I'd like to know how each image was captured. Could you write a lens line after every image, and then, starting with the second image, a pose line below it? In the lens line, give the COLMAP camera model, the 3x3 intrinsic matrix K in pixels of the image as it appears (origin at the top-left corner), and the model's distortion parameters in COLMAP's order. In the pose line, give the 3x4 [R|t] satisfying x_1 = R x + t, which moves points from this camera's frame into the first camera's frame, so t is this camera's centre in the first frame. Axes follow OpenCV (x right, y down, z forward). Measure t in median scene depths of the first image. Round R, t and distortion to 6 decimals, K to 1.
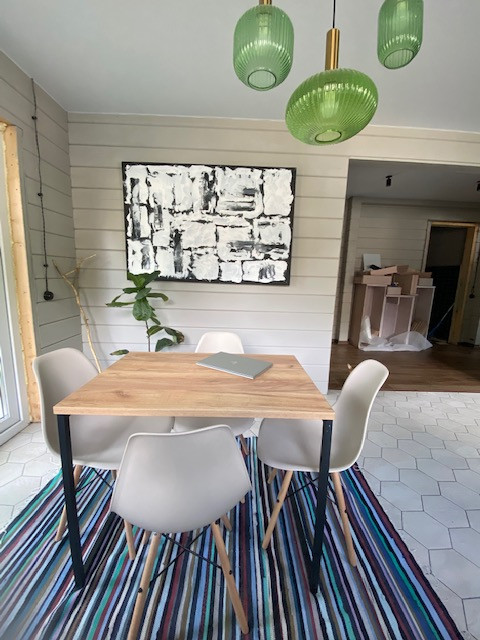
lens RADIAL K [[261.1, 0, 240.2], [0, 261.1, 323.0], [0, 0, 1]] dist [-0.003061, -0.001034]
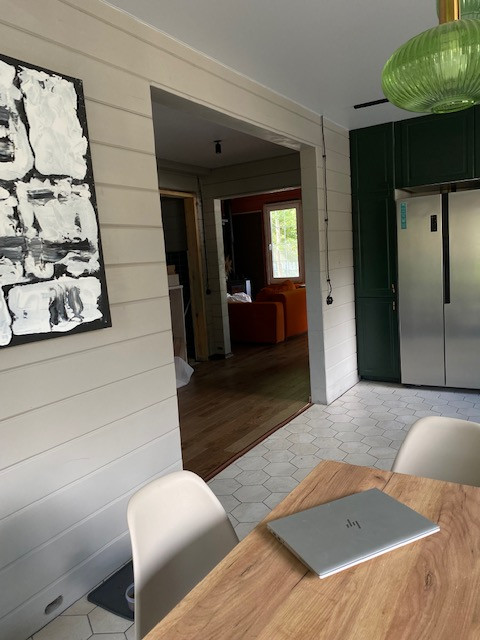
lens RADIAL K [[488.3, 0, 241.4], [0, 488.3, 316.6], [0, 0, 1]] dist [0.041330, -0.049830]
pose [[0.540893, -0.167776, 0.824188, -0.410415], [0.233025, 0.971437, 0.044823, -0.149799], [-0.808167, 0.167812, 0.564540, 0.325711]]
